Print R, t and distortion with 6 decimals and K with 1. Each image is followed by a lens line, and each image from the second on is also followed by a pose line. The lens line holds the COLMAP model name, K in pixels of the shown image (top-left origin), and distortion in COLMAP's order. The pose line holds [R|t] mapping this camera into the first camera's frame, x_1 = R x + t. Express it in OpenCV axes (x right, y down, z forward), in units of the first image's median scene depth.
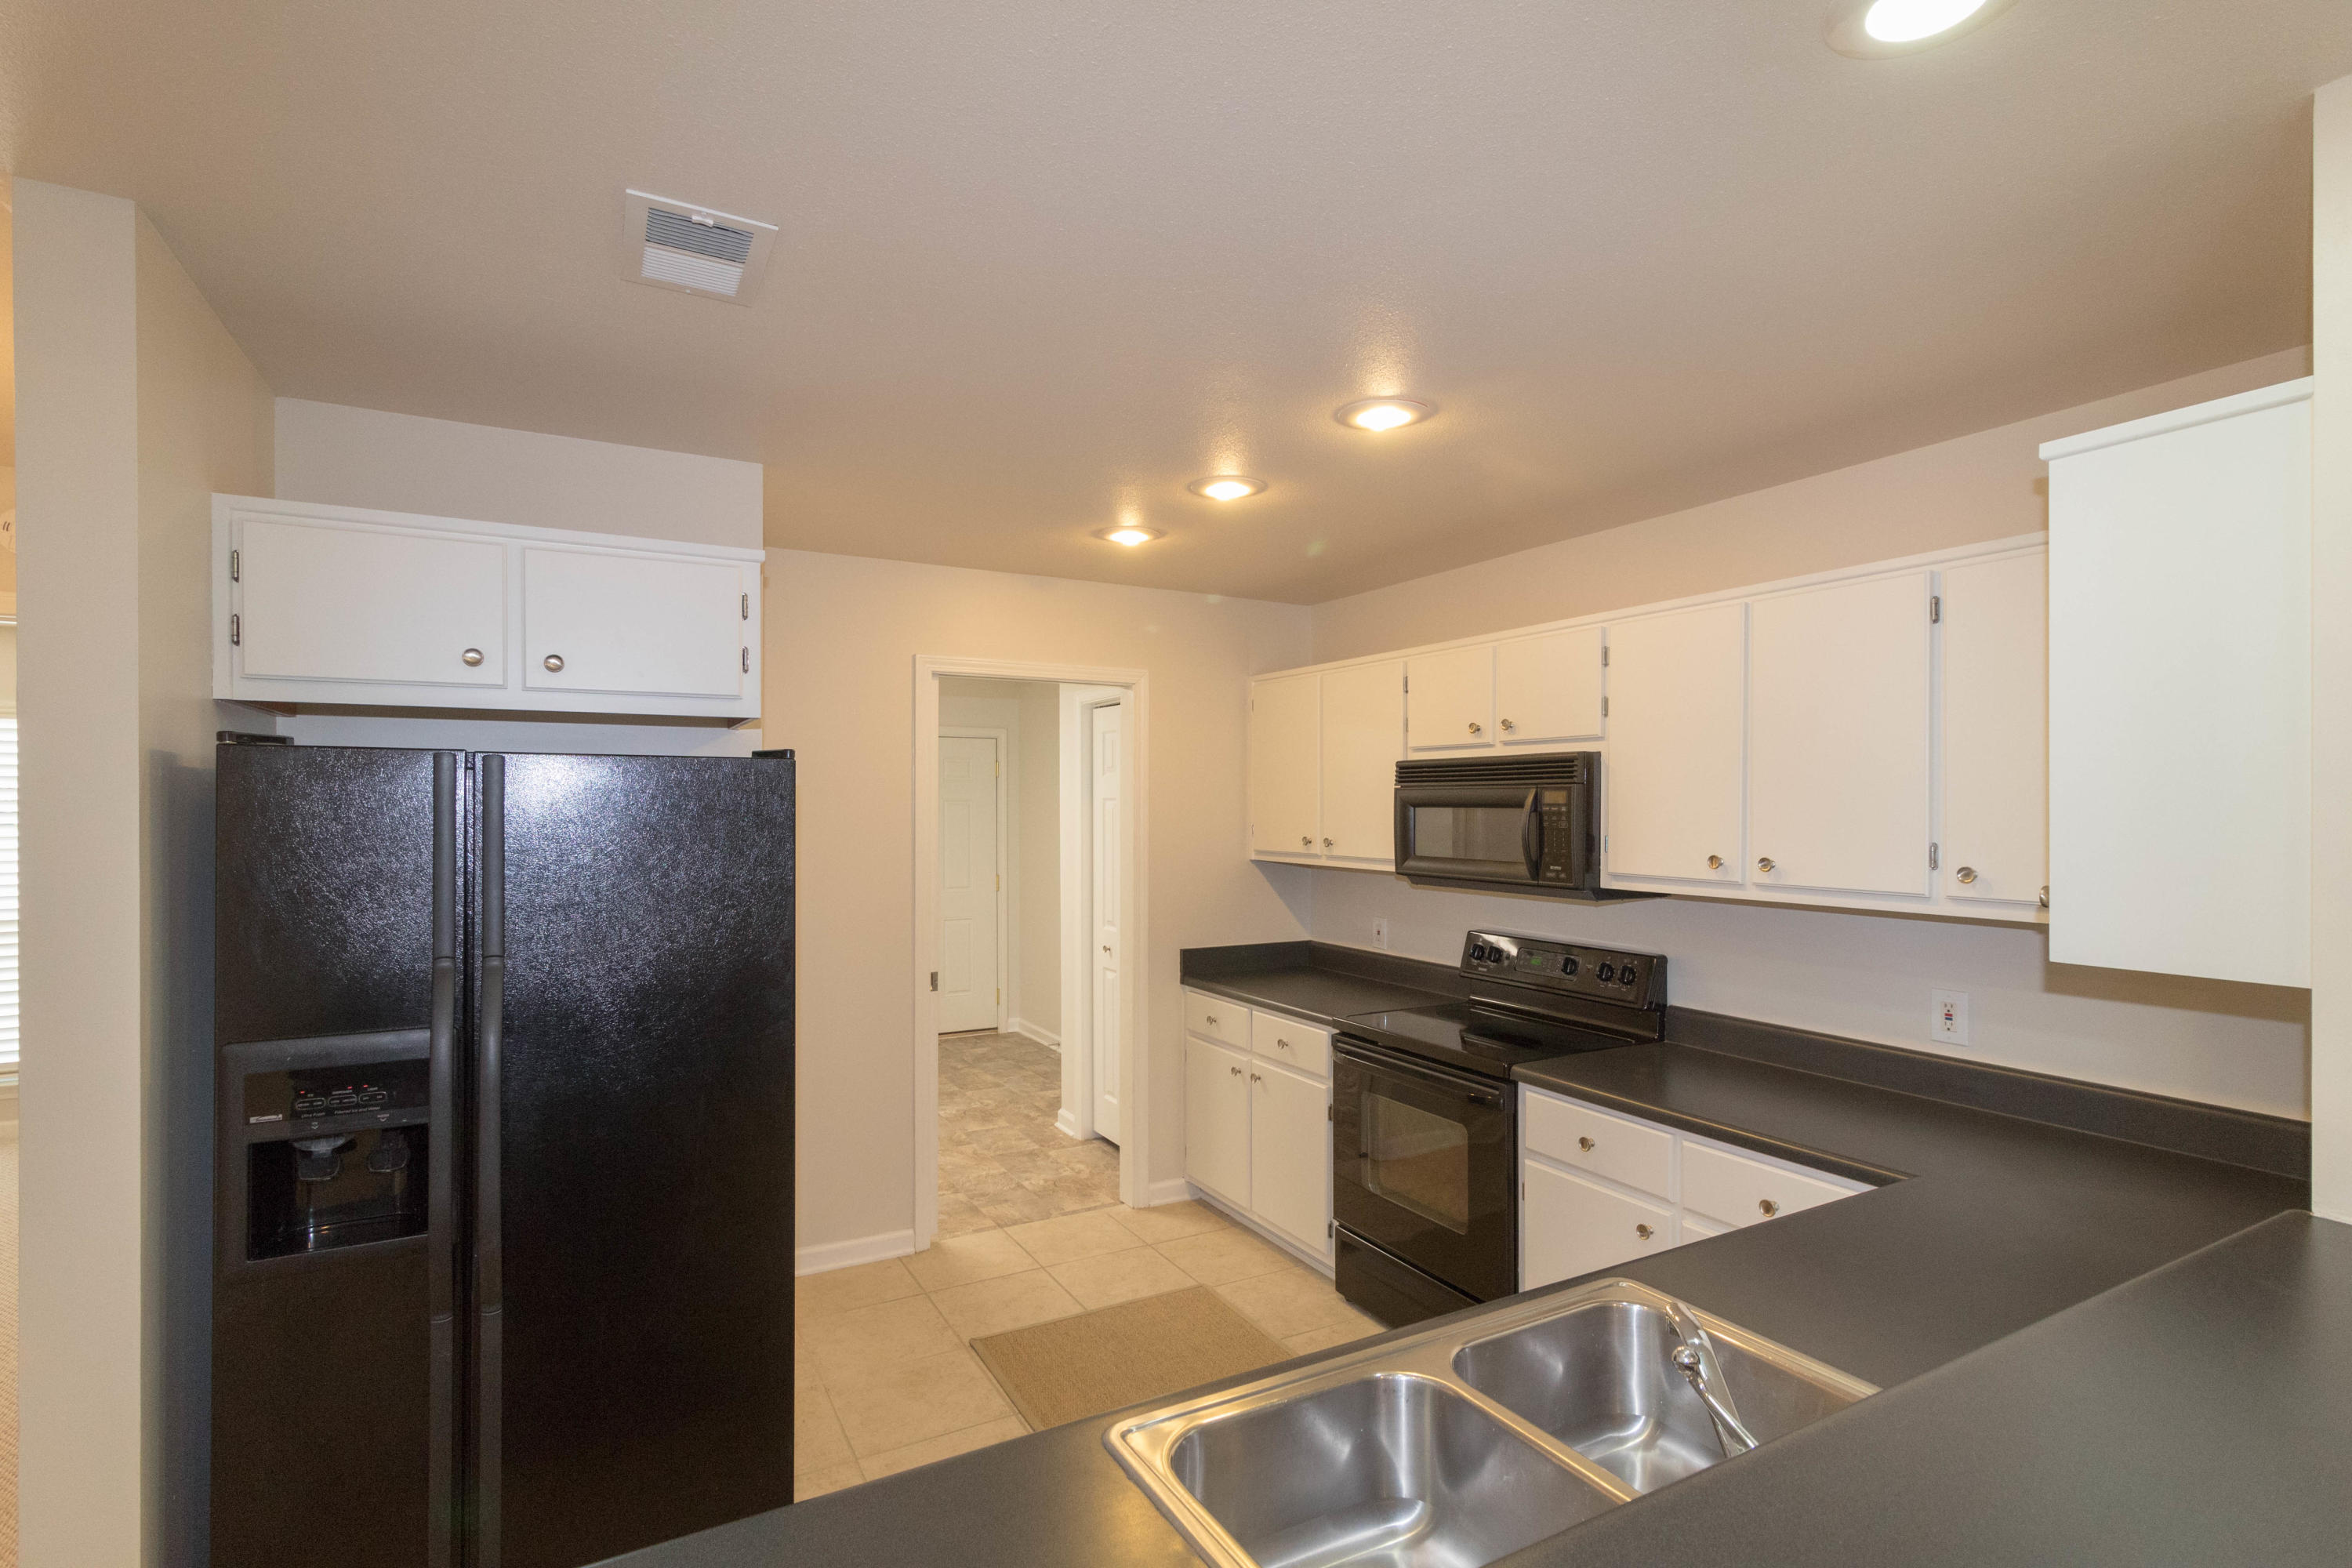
lens RADIAL K [[1118.5, 0, 1219.0], [0, 1118.5, 809.8], [0, 0, 1]] dist [0.001159, 0.000000]
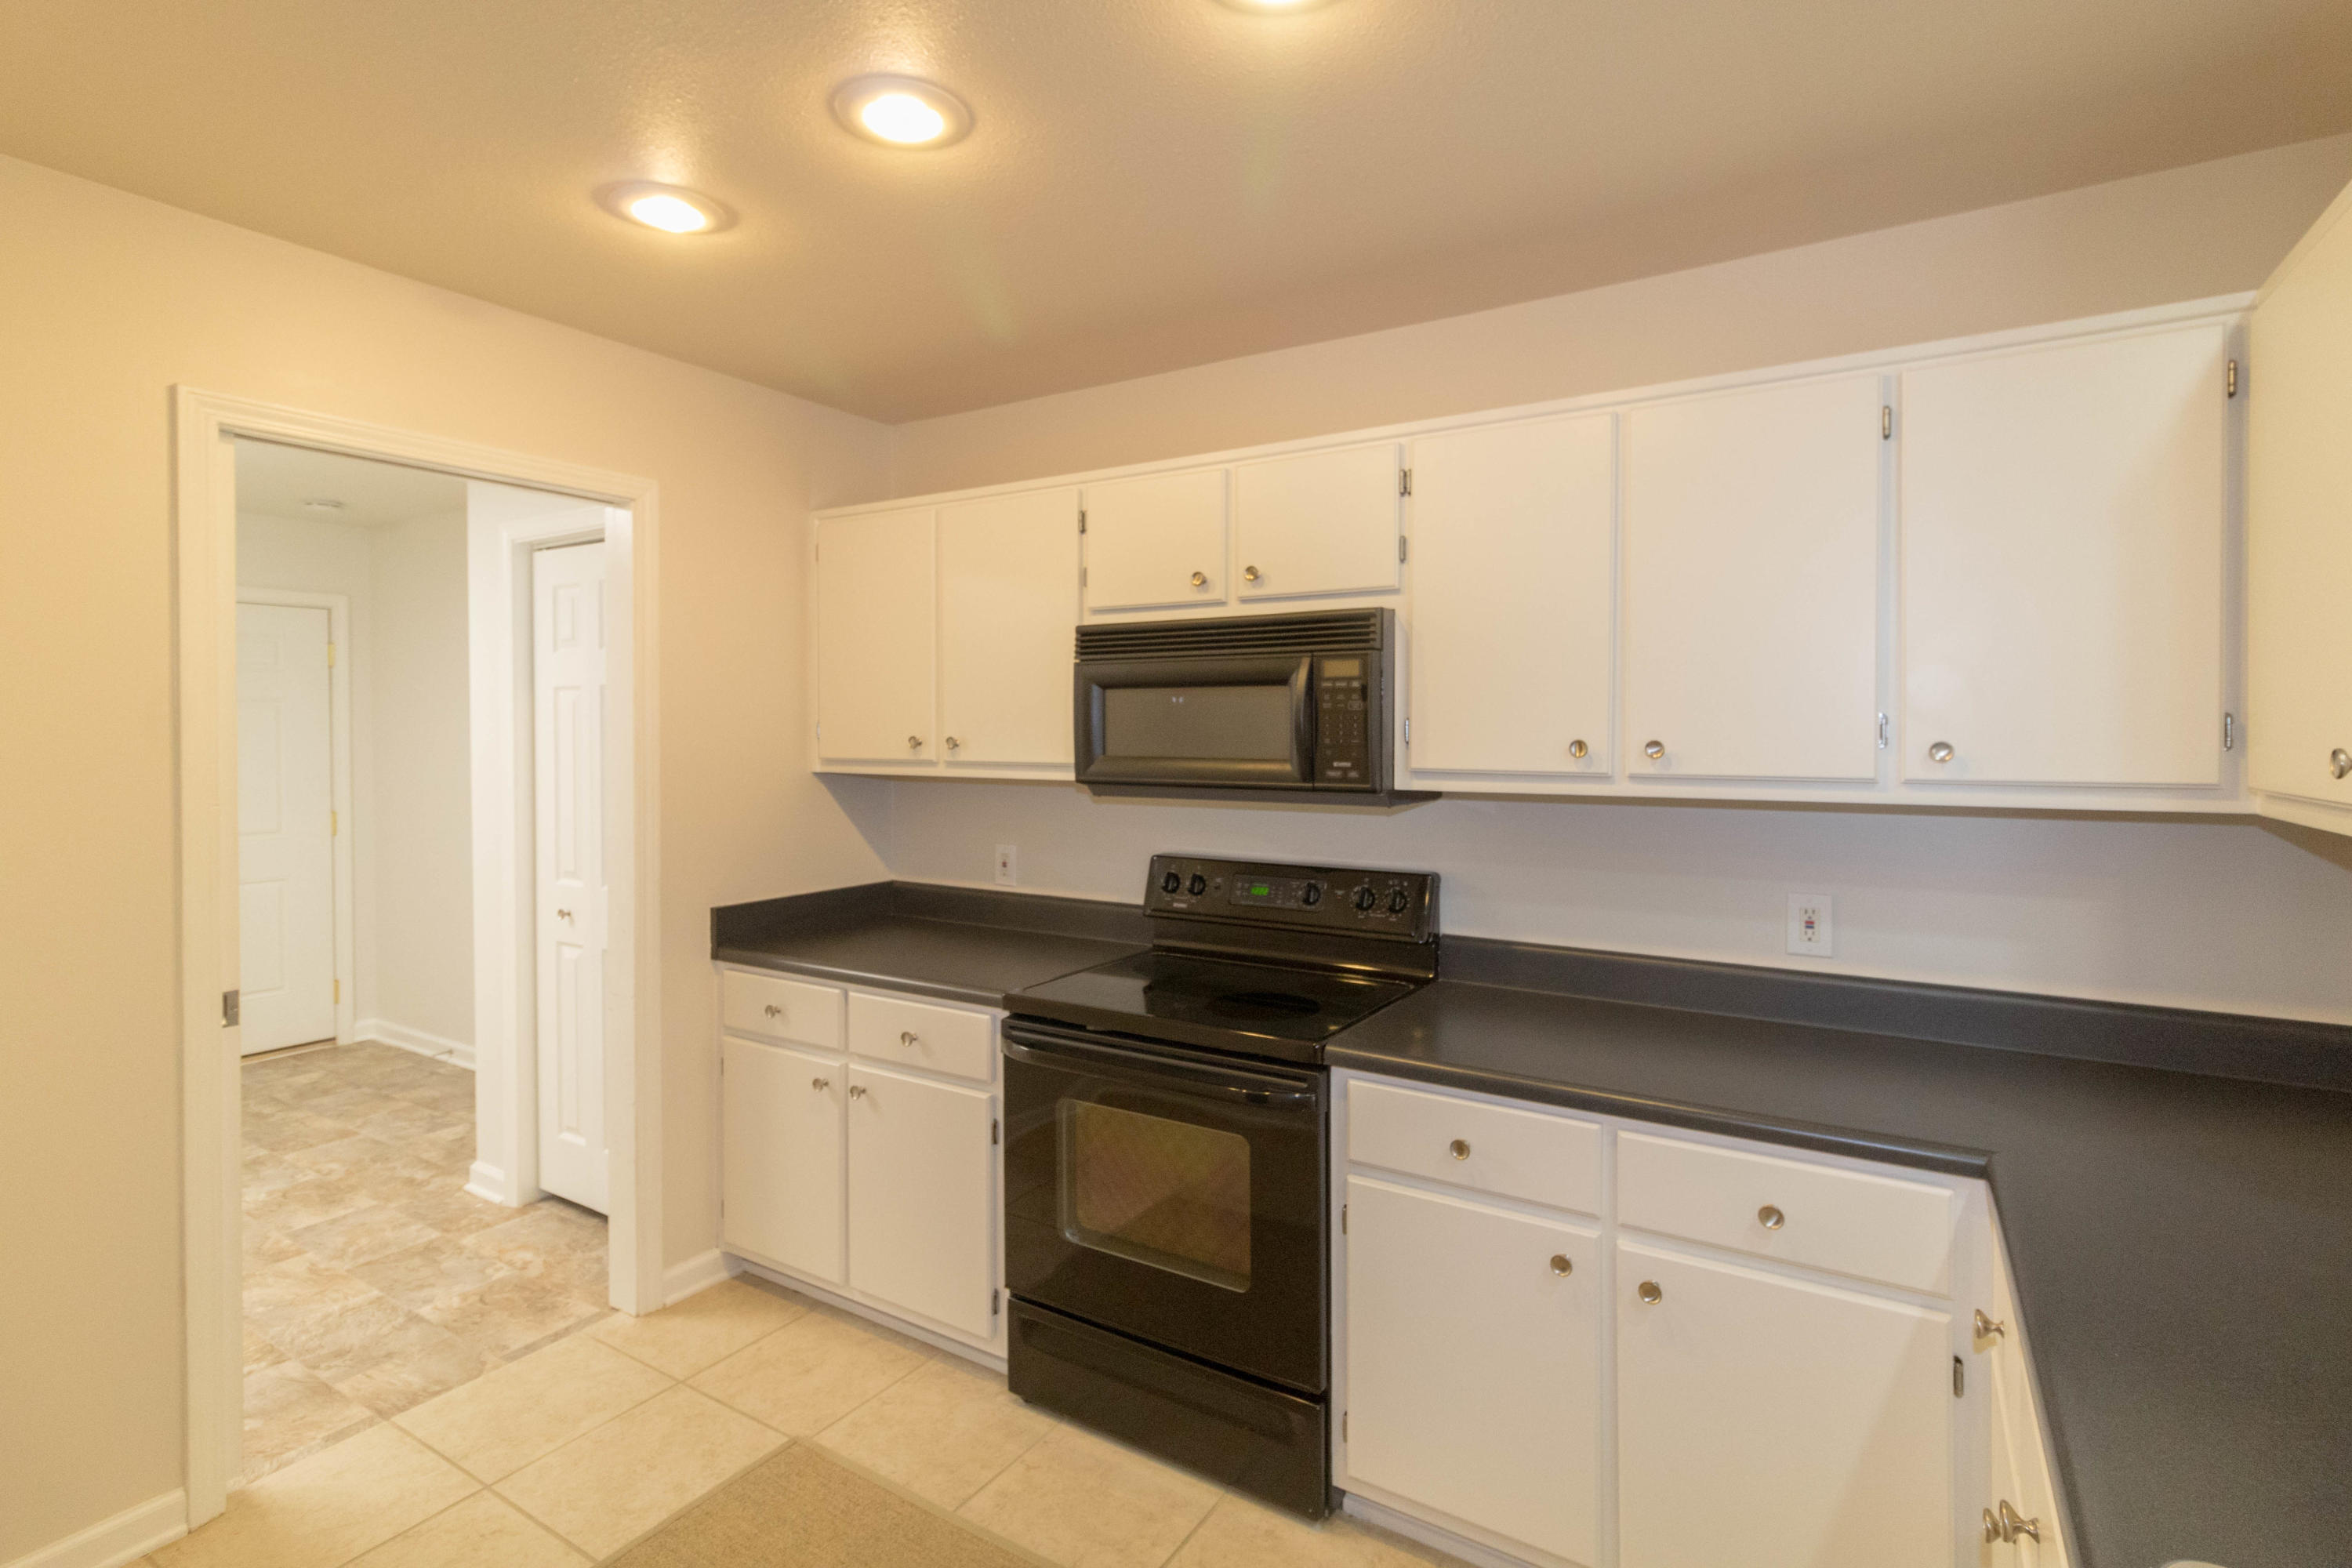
lens RADIAL K [[1094.3, 0, 1219.3], [0, 1094.3, 739.8], [0, 0, 1]] dist [0.001205, -0.000141]
pose [[0.876103, -0.006979, 0.482073, -0.096360], [0.003925, 0.999965, 0.007342, 0.024367], [-0.482107, -0.004541, 0.876100, 0.328917]]
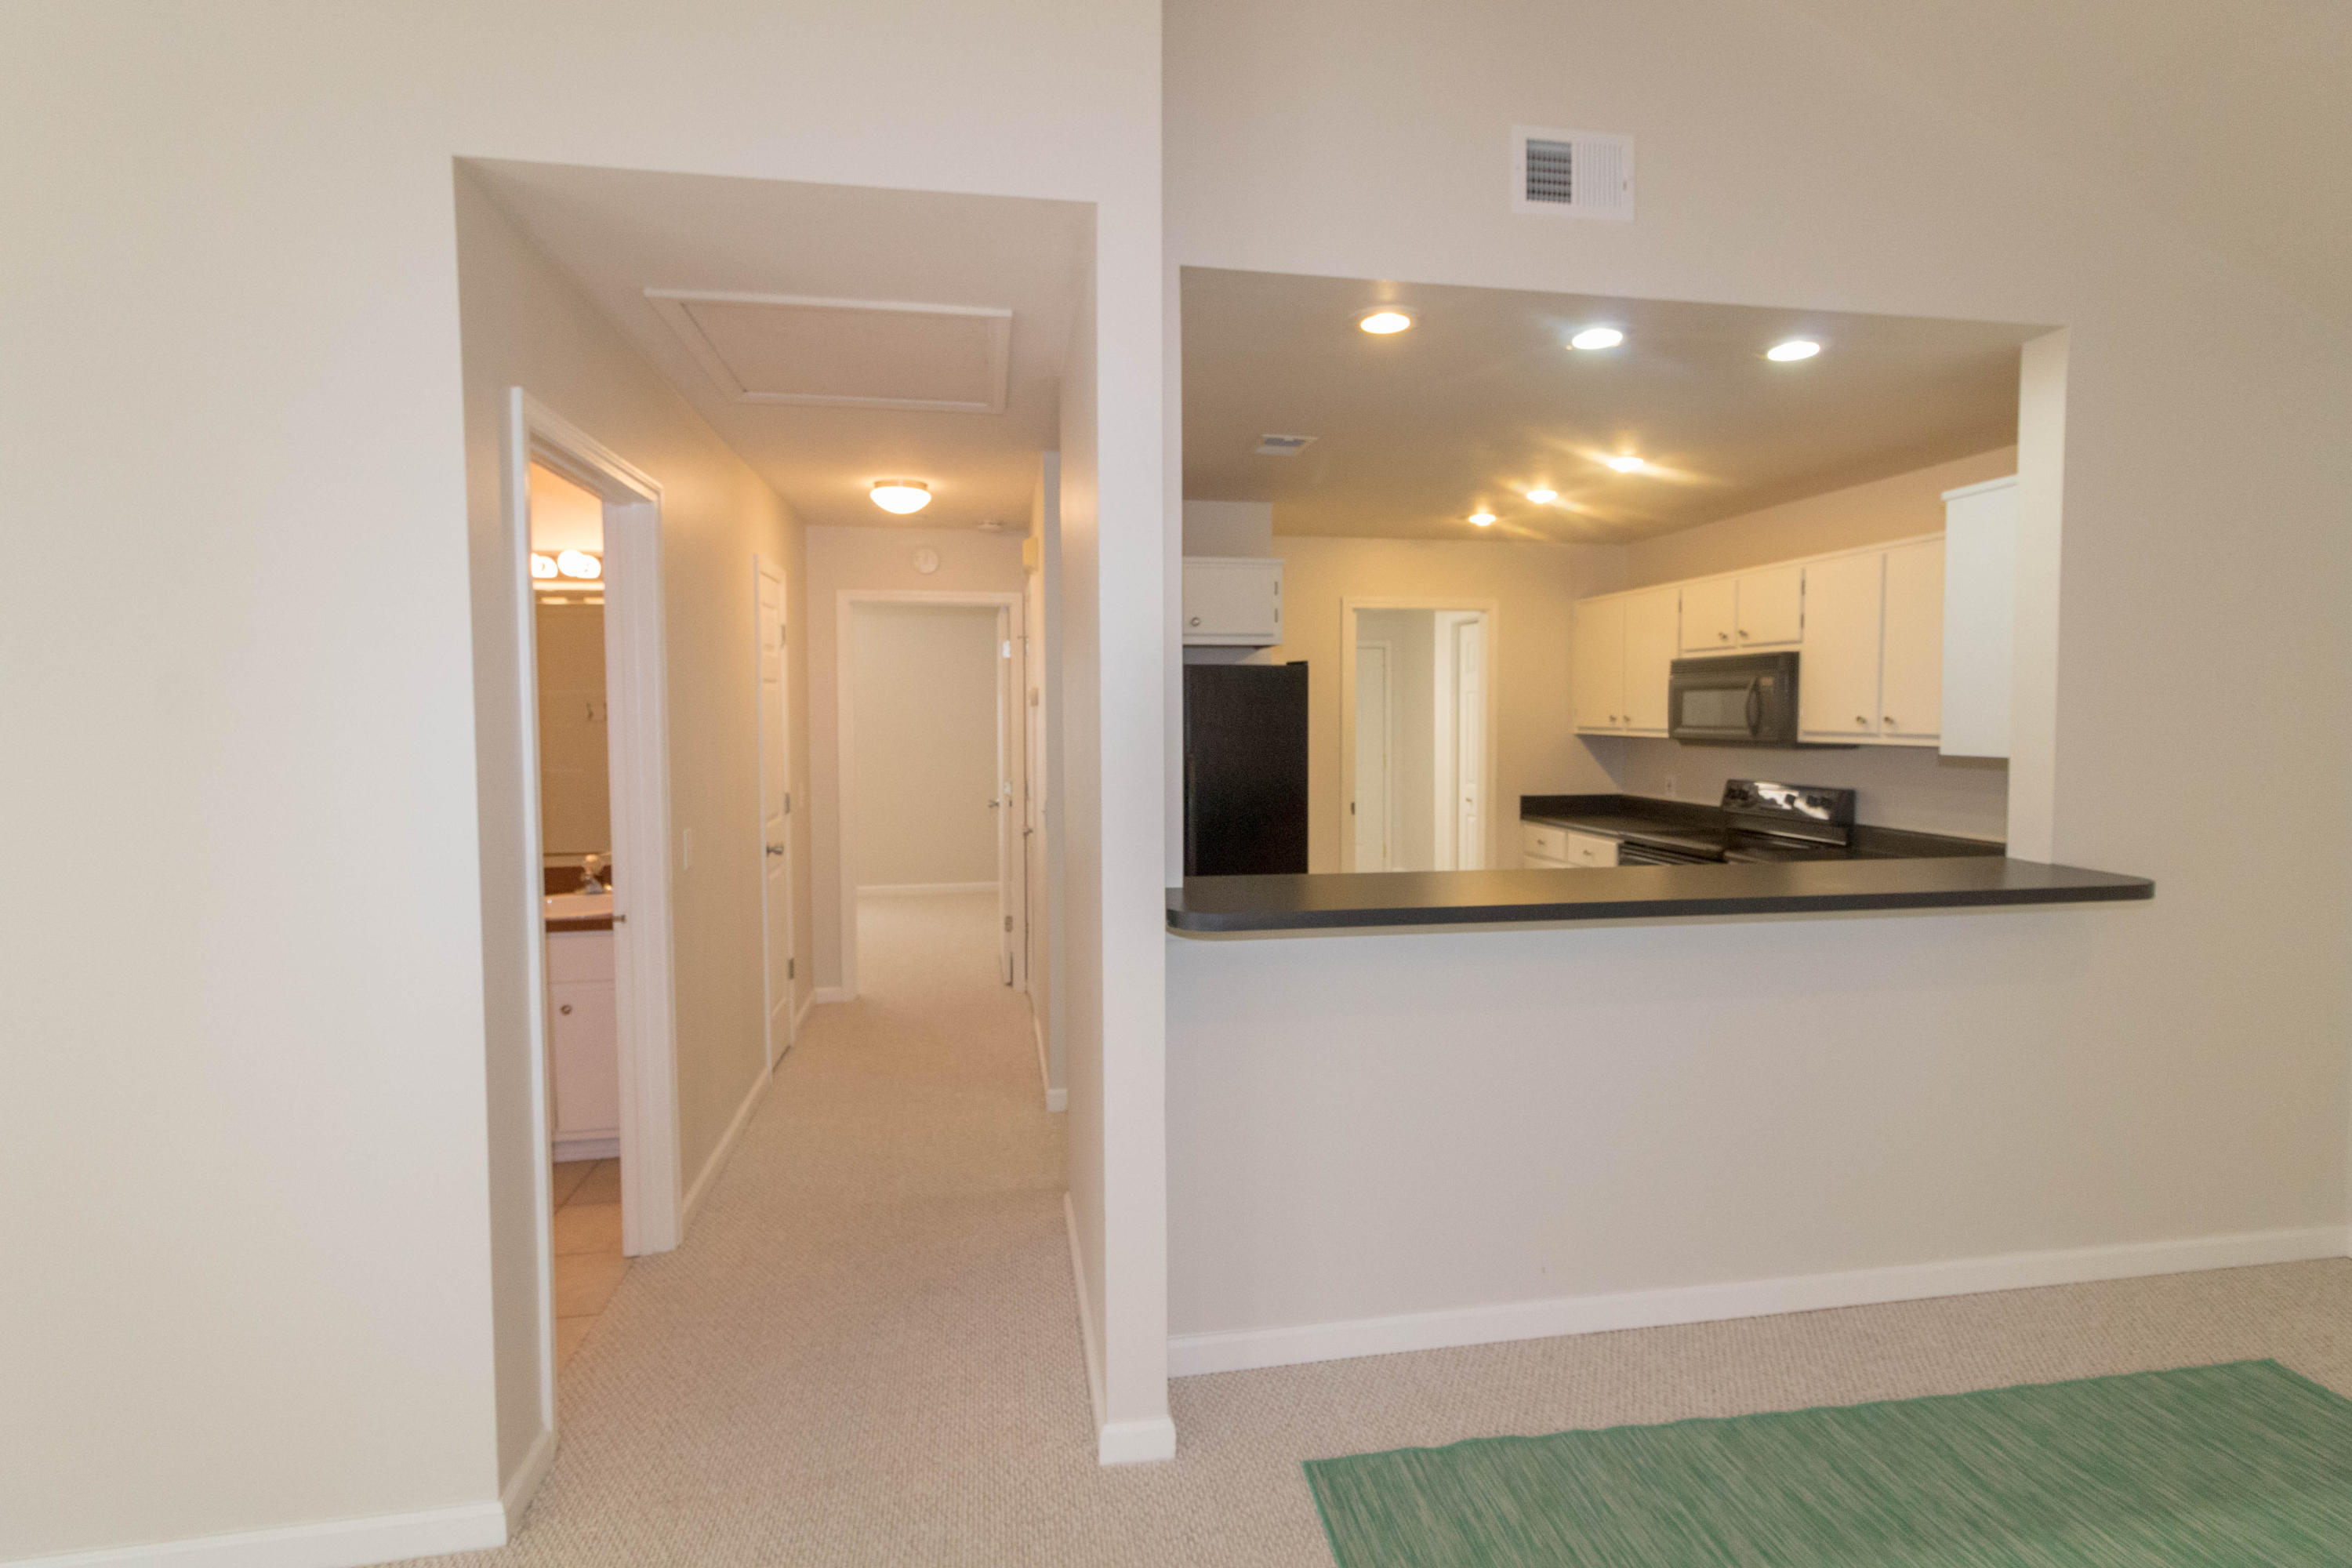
lens RADIAL K [[1133.1, 0, 1202.2], [0, 1133.1, 779.8], [0, 0, 1]] dist [0.001098, 0.000050]
pose [[0.942475, 0.013689, -0.333995, 0.076002], [0.005062, 0.998462, 0.055208, 0.026444], [0.334237, -0.053723, 0.940957, -0.571996]]
